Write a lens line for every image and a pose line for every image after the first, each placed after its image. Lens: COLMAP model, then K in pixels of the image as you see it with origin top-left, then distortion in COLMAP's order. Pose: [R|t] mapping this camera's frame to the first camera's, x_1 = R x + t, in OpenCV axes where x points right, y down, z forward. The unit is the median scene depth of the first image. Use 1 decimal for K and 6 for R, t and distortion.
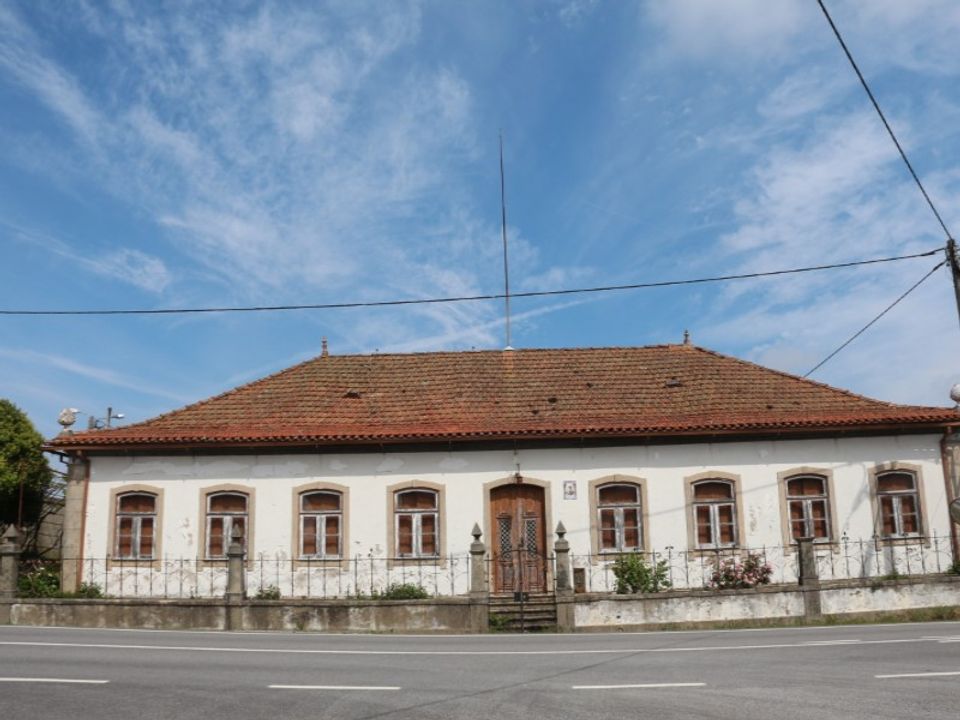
lens RADIAL K [[1051.3, 0, 480.5], [0, 1051.3, 321.2], [0, 0, 1]] dist [-0.251708, 0.223880]
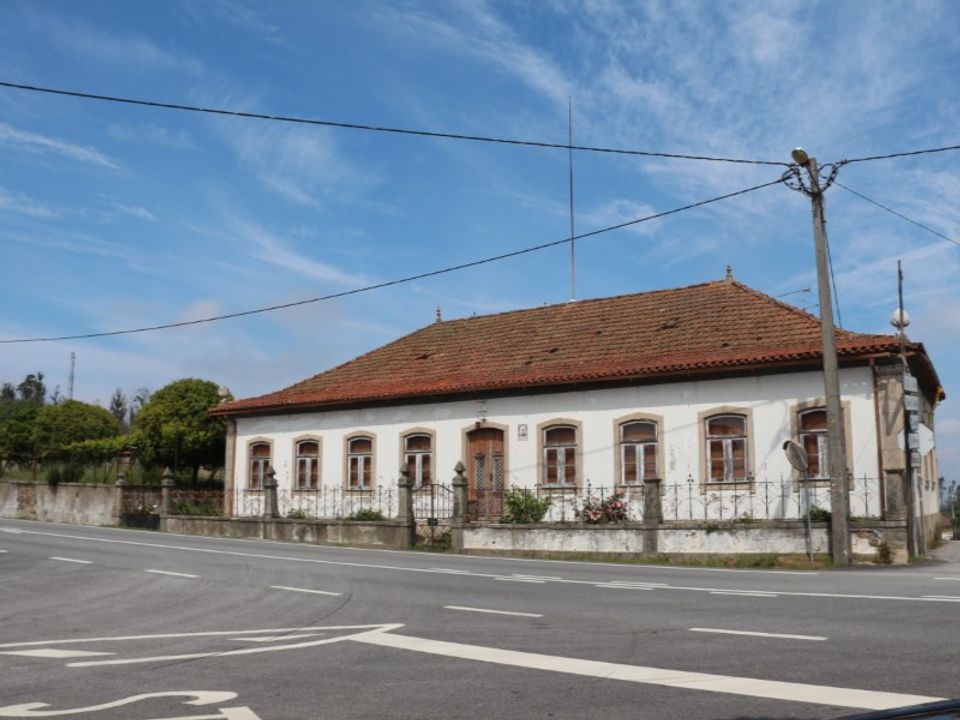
lens RADIAL K [[1051.3, 0, 480.5], [0, 1051.3, 321.2], [0, 0, 1]] dist [-0.251708, 0.223880]
pose [[0.790308, -0.083666, -0.606971, 0.766004], [0.132639, 0.990504, 0.036169, -0.009477], [0.598181, -0.109092, 0.793901, 0.057102]]
